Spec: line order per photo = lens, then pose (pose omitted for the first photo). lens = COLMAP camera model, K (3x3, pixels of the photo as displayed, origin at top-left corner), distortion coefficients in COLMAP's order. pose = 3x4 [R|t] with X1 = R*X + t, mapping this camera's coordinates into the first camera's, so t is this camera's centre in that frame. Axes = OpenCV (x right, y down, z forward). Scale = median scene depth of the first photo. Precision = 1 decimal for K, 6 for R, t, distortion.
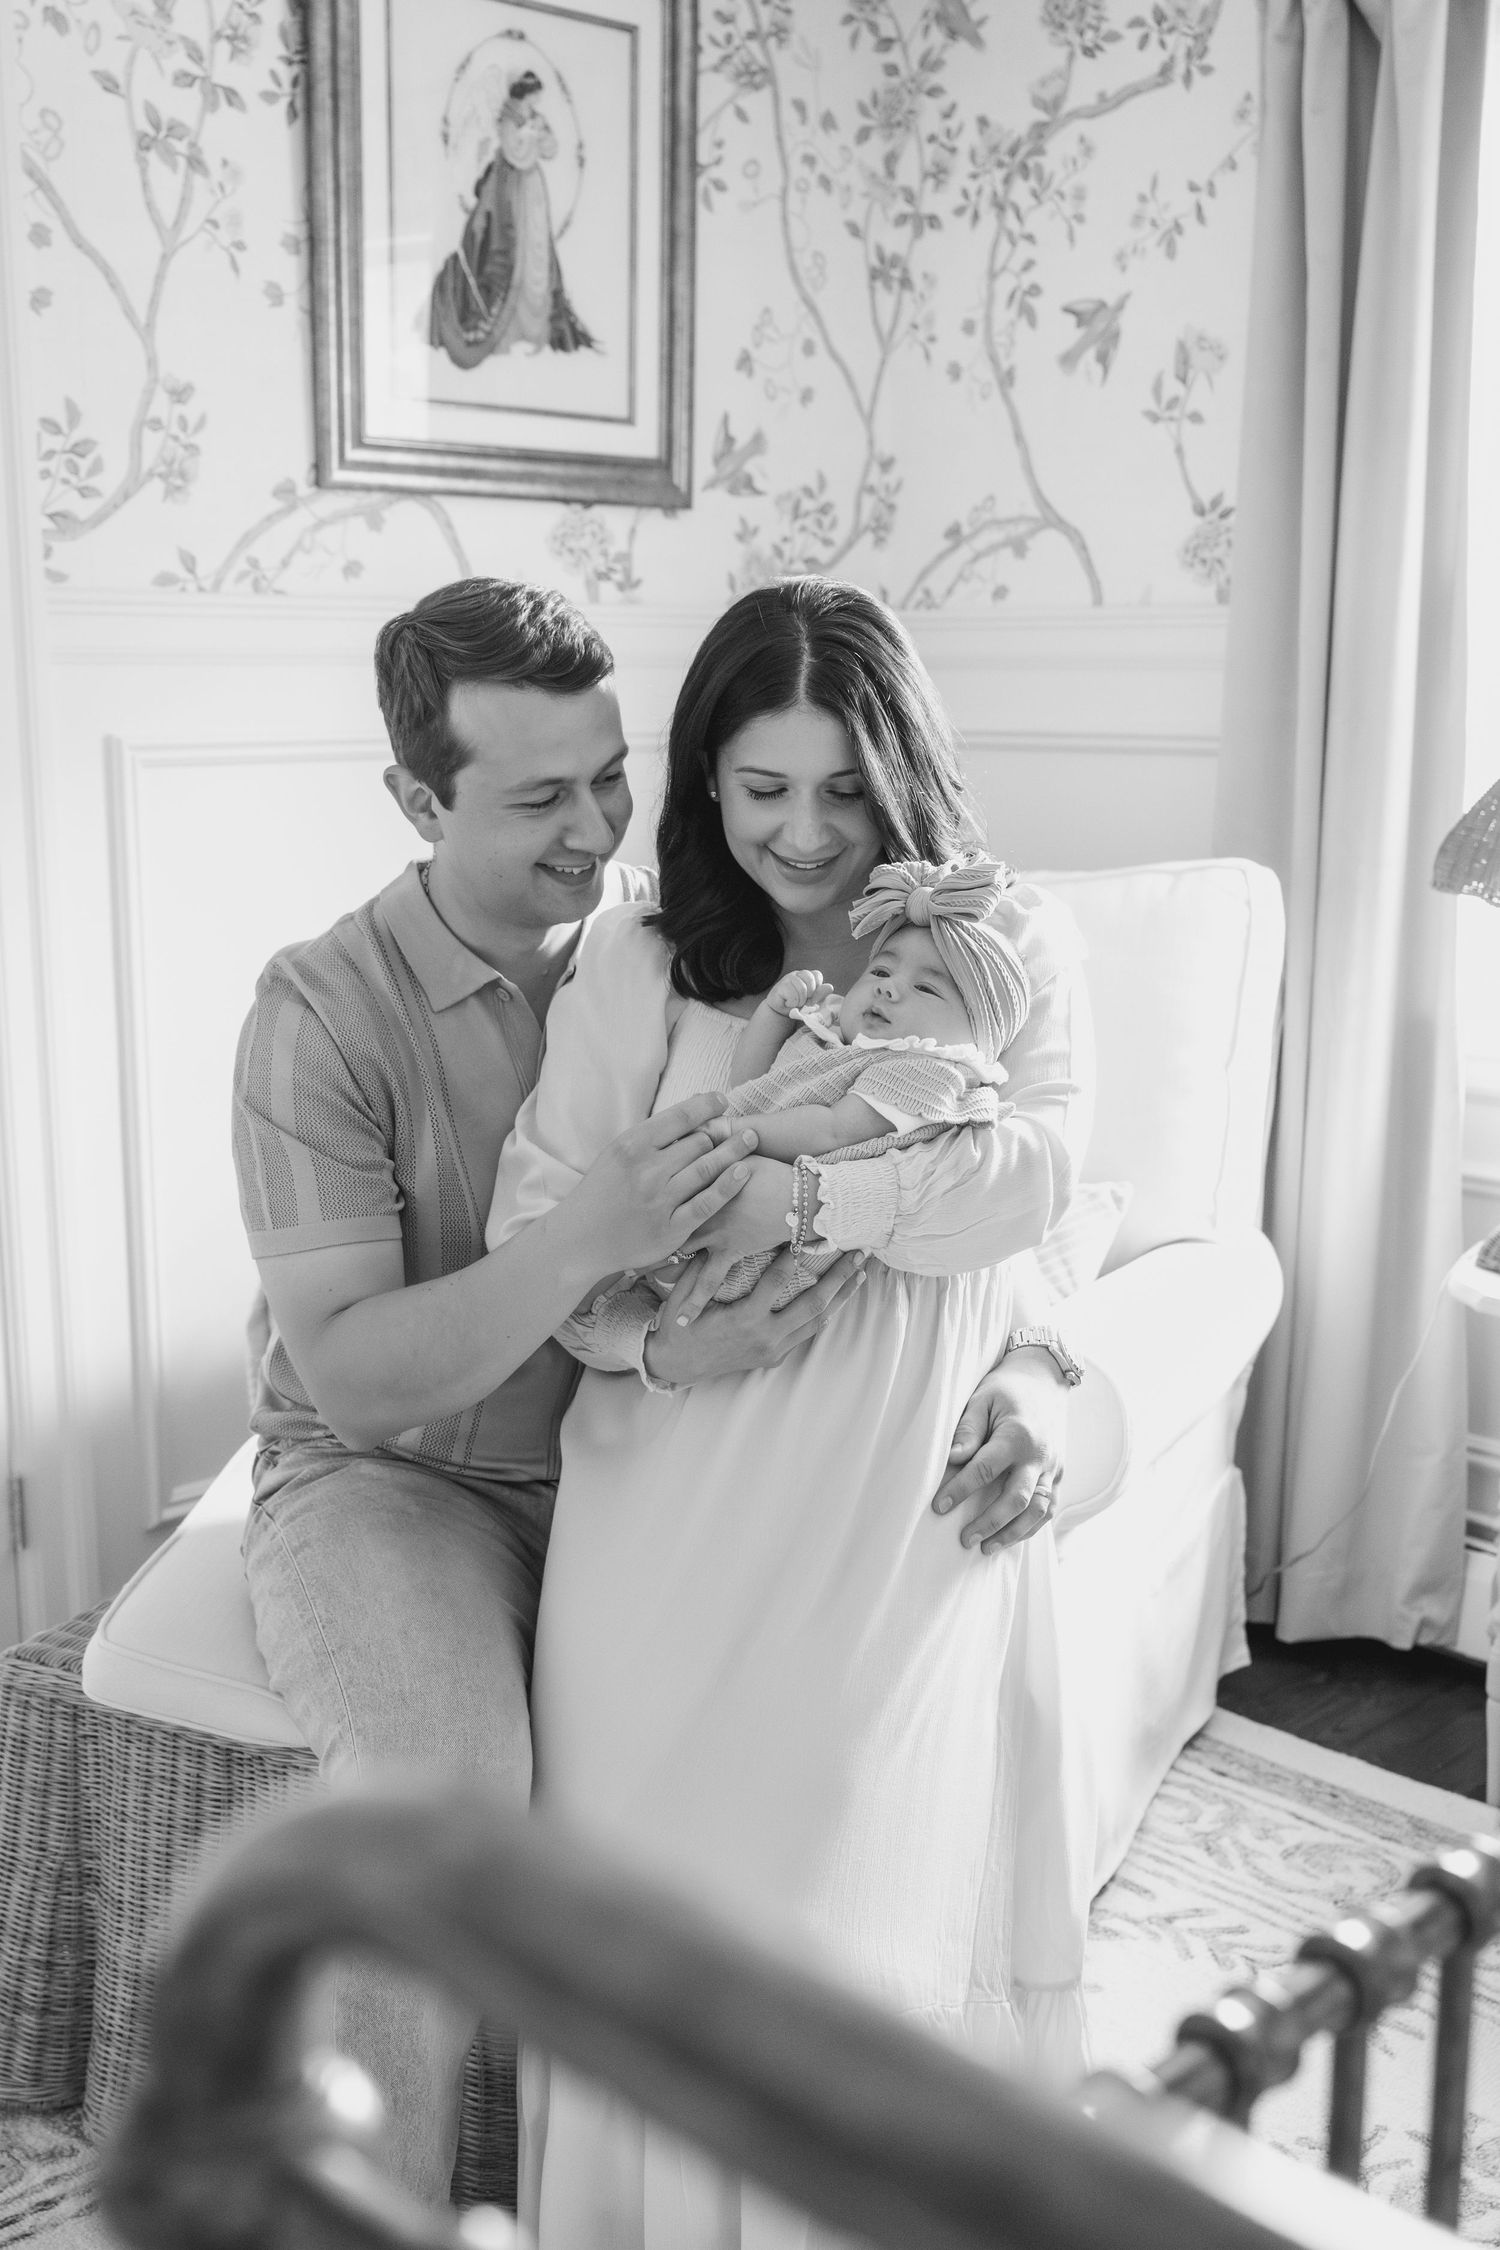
lens RADIAL K [[2587.6, 0, 750.0], [0, 2587.6, 1125.0], [0, 0, 1]] dist [0.012398, -0.015337]
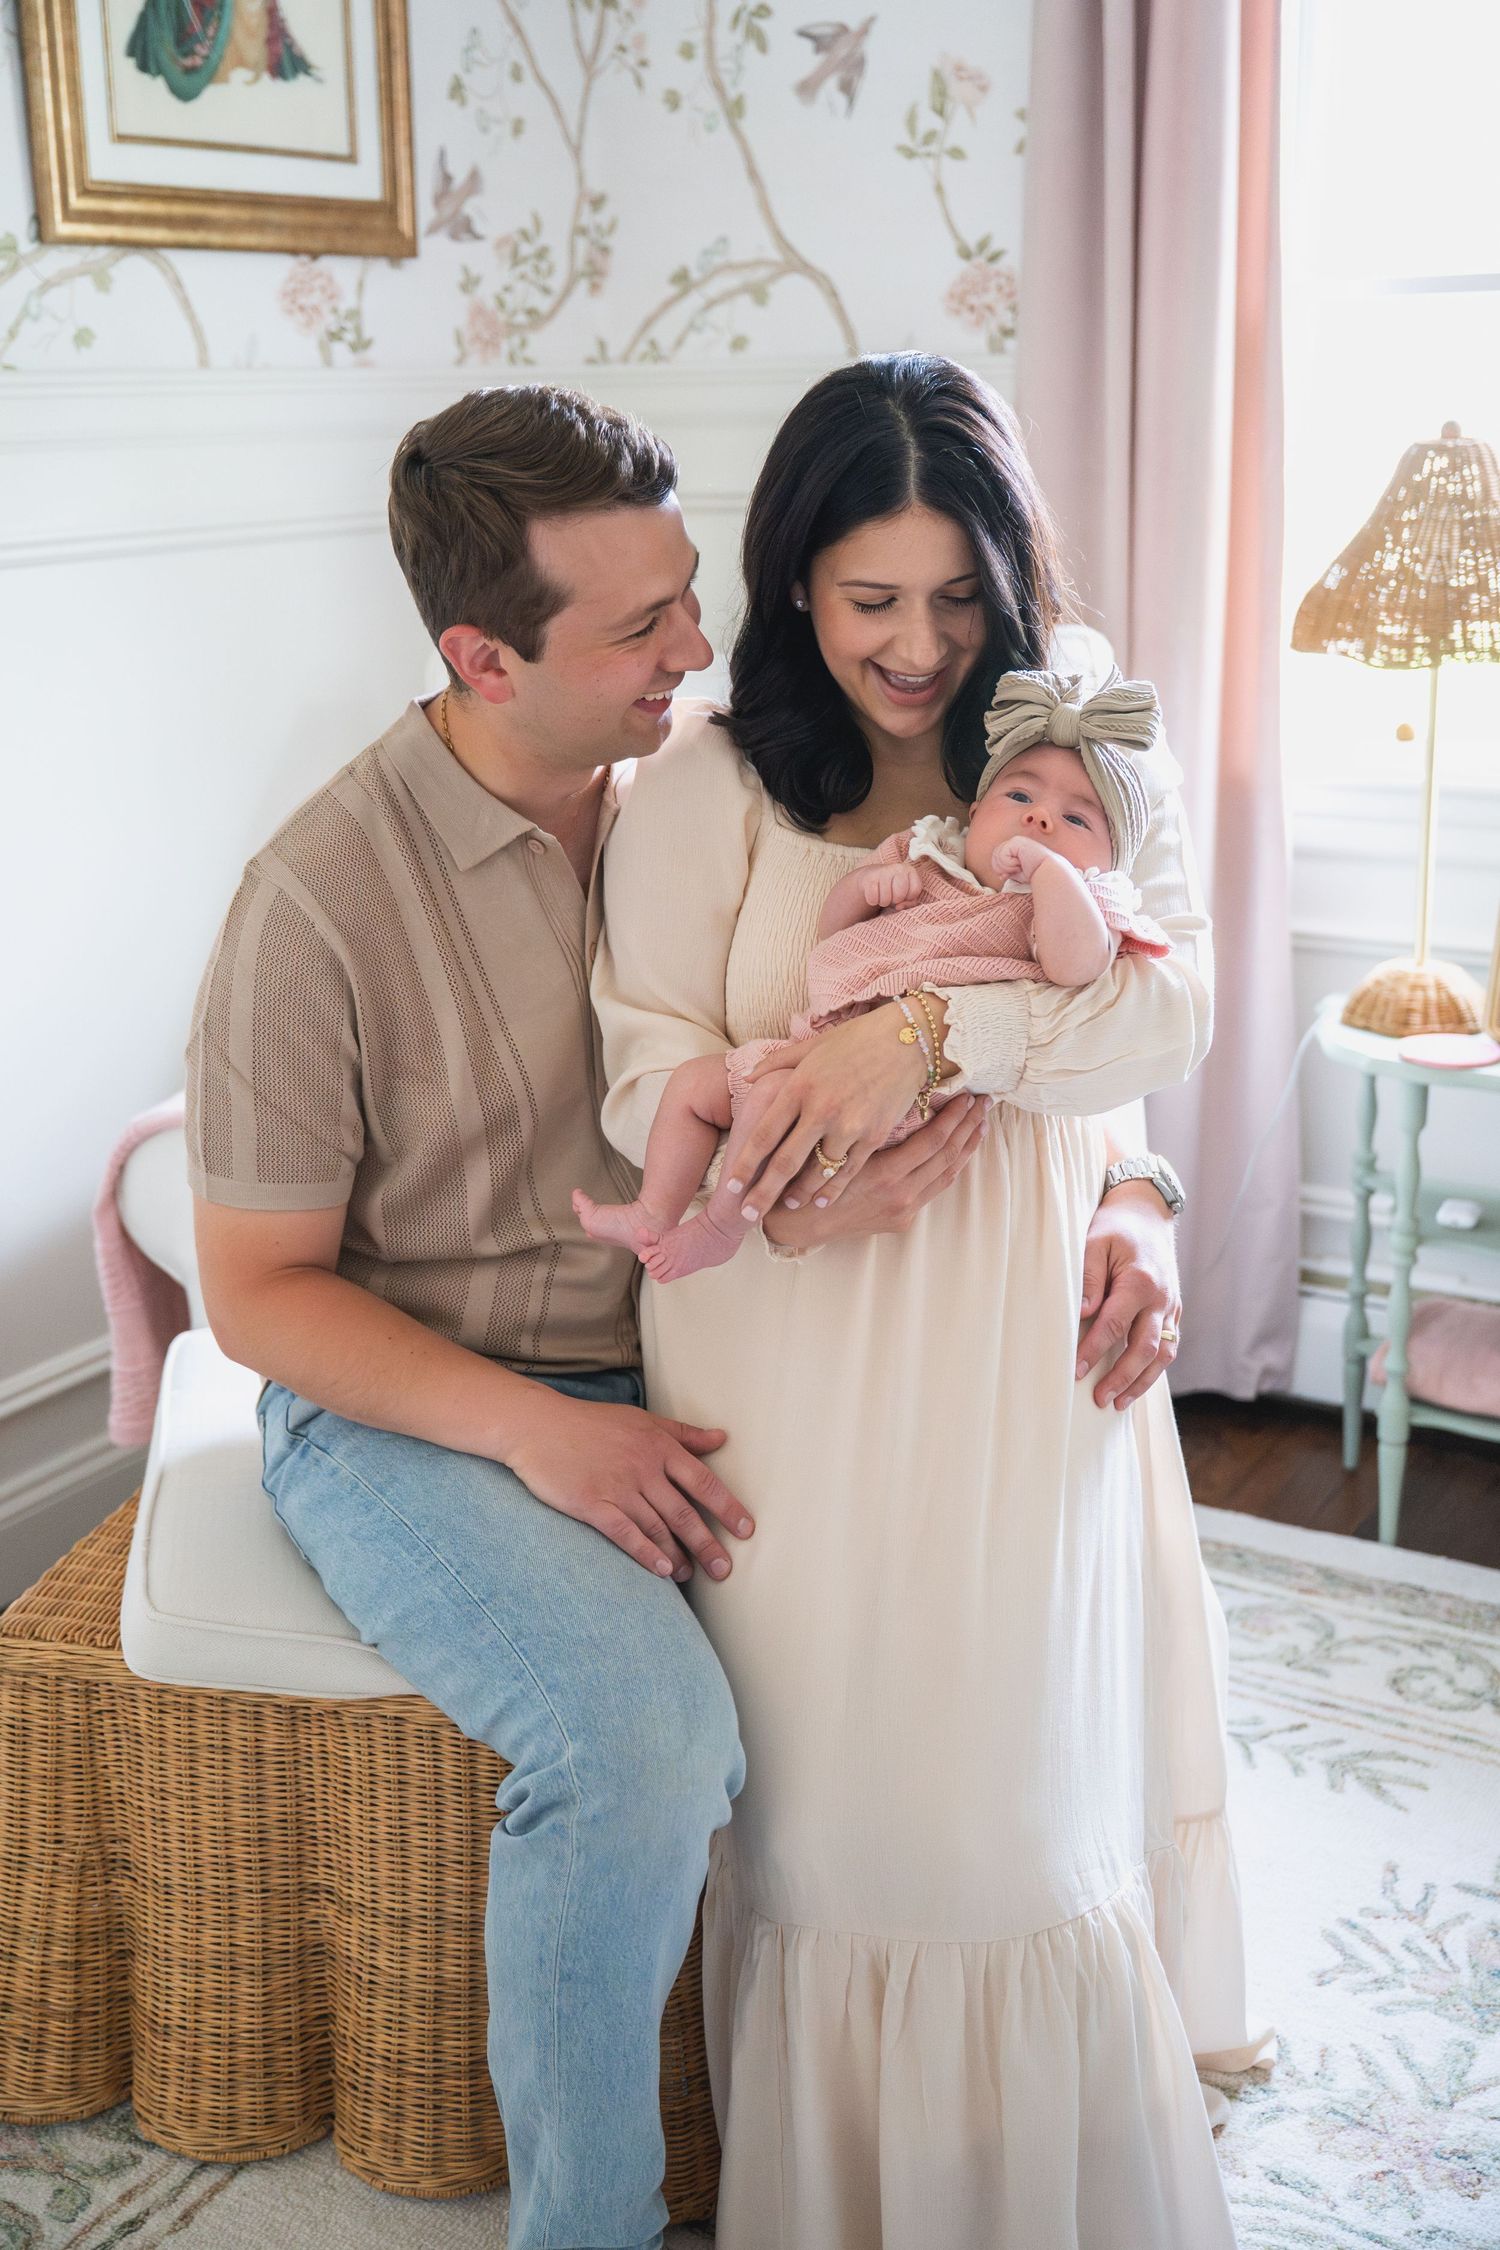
lens RADIAL K [[2585.8, 0, 832.4], [0, 2585.8, 1112.7], [0, 0, 1]] dist [0.006244, 0.003241]
pose [[0.964560, -0.094688, 0.246289, -0.139066], [0.069648, 0.991655, 0.108483, -0.030055], [-0.254506, -0.087485, 0.963106, 0.065601]]
